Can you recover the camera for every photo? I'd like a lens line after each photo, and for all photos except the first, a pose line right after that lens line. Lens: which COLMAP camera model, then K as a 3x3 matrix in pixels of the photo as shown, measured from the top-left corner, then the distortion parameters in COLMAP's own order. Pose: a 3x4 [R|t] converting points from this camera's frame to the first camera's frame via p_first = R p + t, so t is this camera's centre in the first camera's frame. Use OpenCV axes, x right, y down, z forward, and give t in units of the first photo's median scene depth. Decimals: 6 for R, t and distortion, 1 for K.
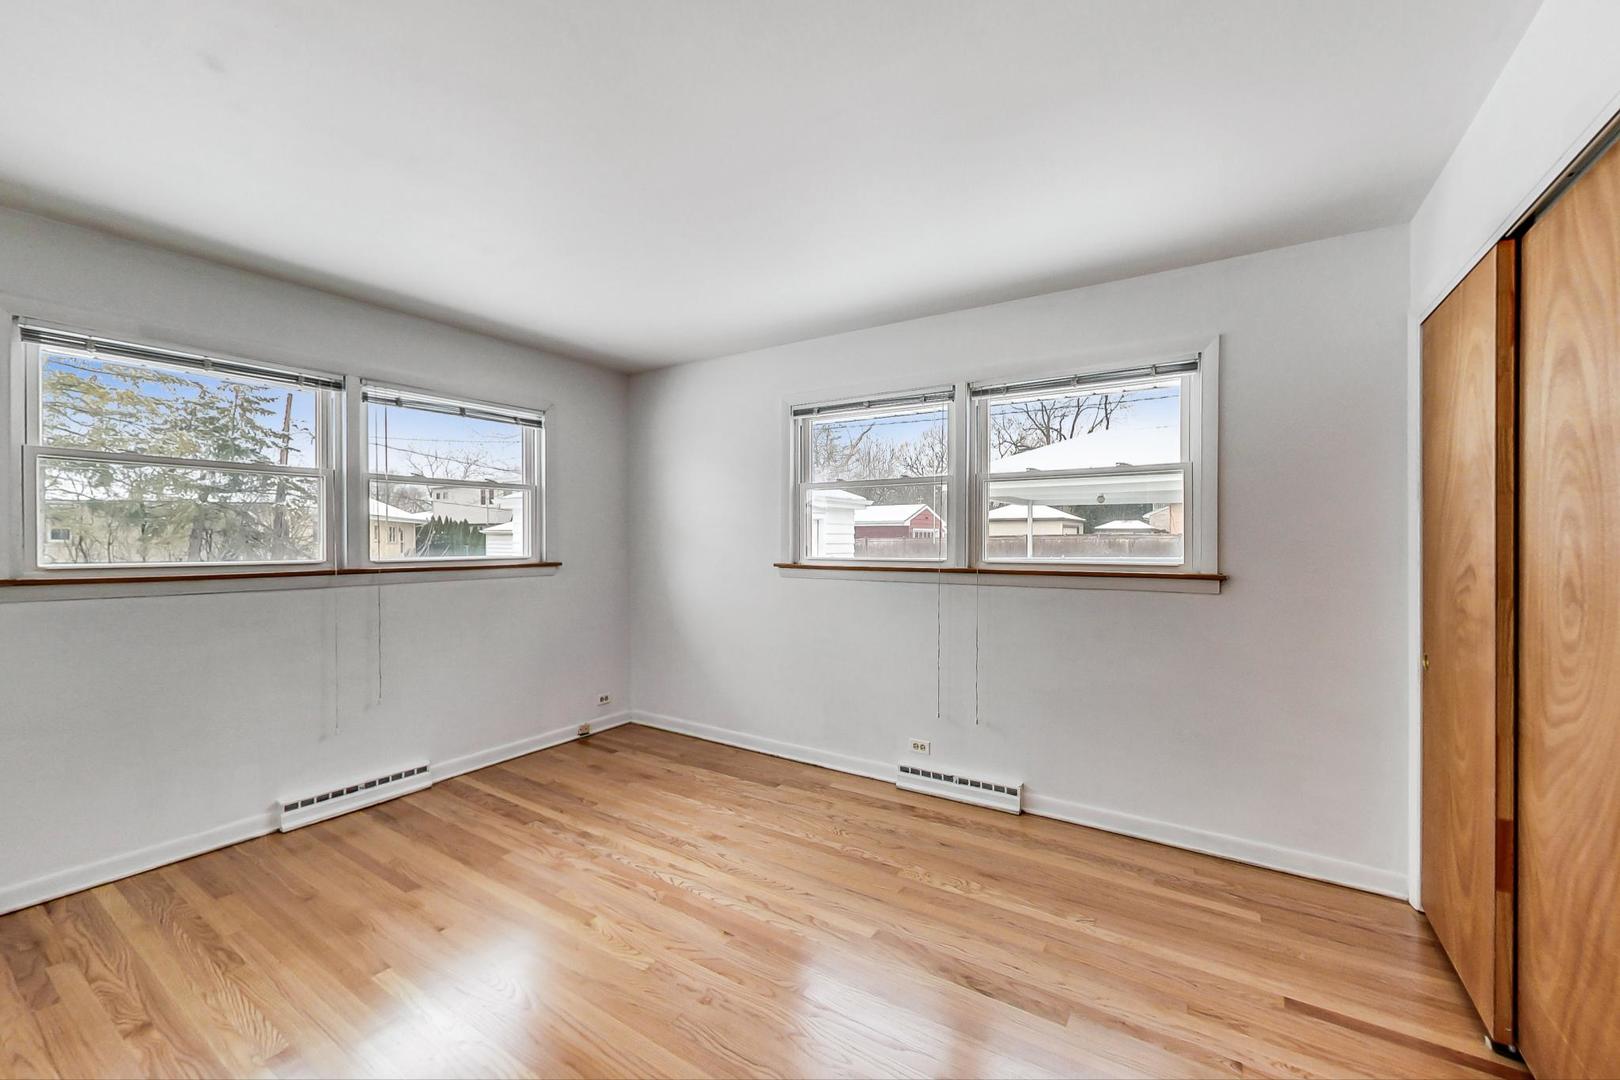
lens RADIAL K [[645.2, 0, 809.4], [0, 645.2, 534.5], [0, 0, 1]] dist [-0.000043, 0.000213]
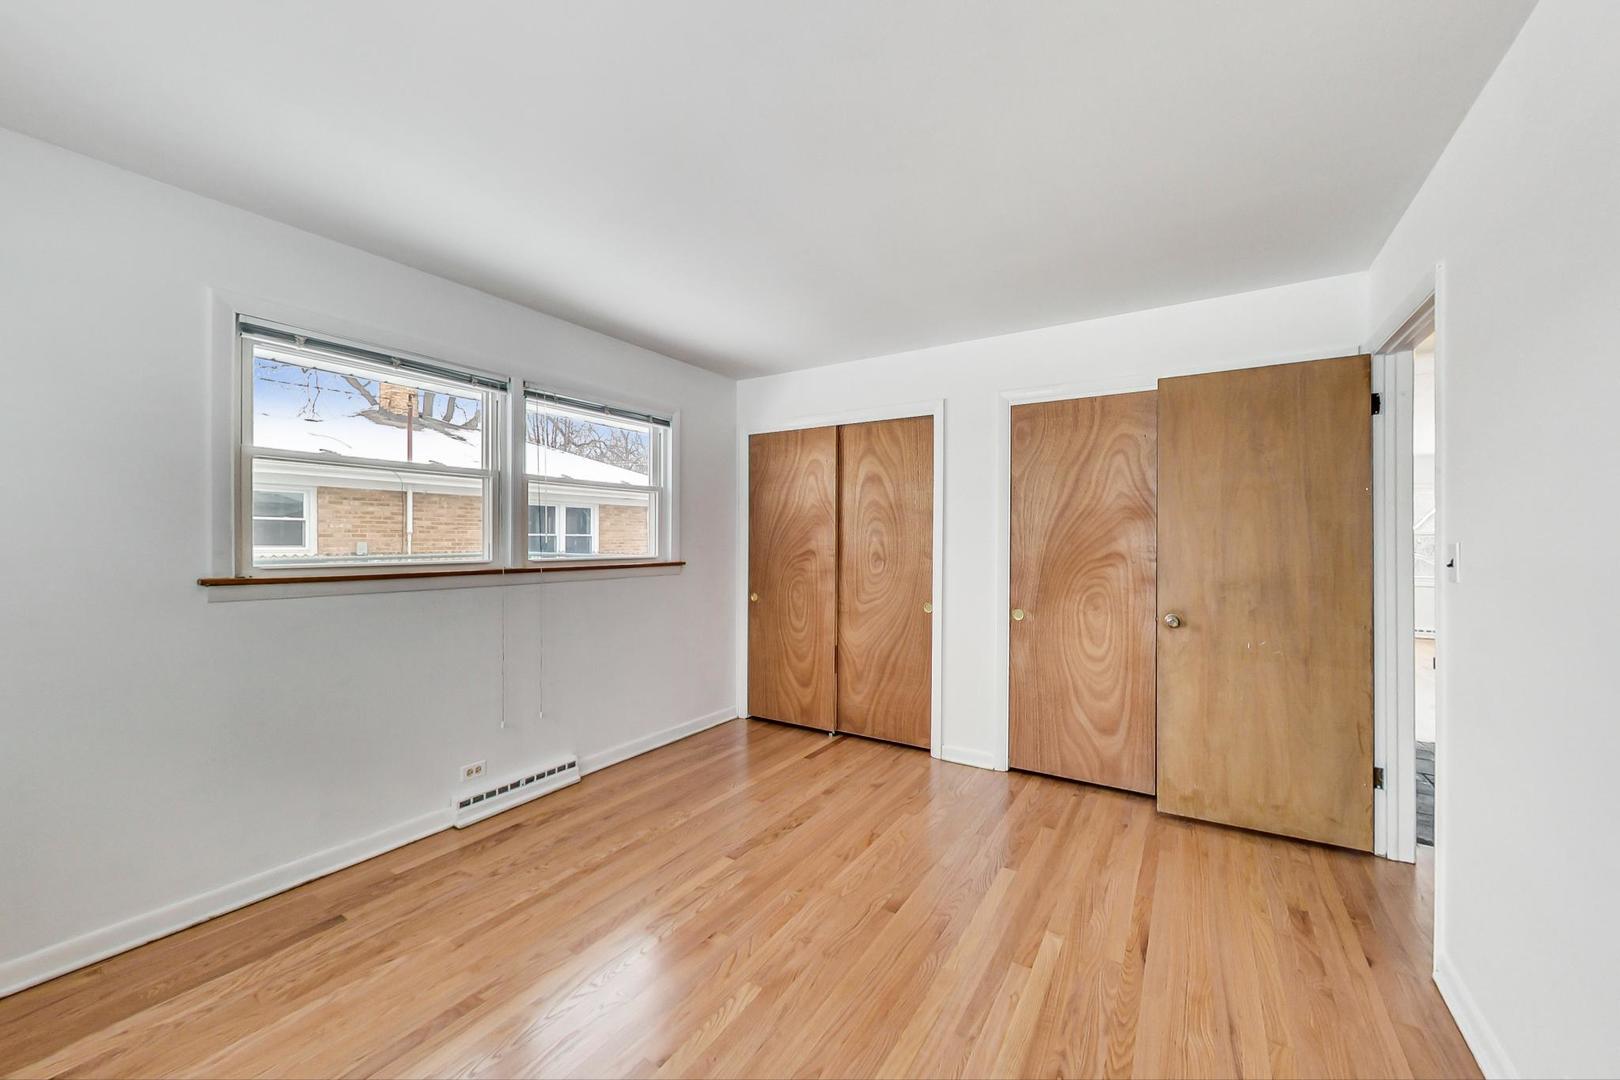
lens RADIAL K [[611.4, 0, 810.0], [0, 611.4, 540.0], [0, 0, 1]] dist [-0.000100, 0.000050]
pose [[-0.014834, 0.001598, 0.999889, -0.780462], [-0.009068, 0.999957, -0.001733, 0.009330], [-0.999849, -0.009093, -0.014818, 0.635696]]
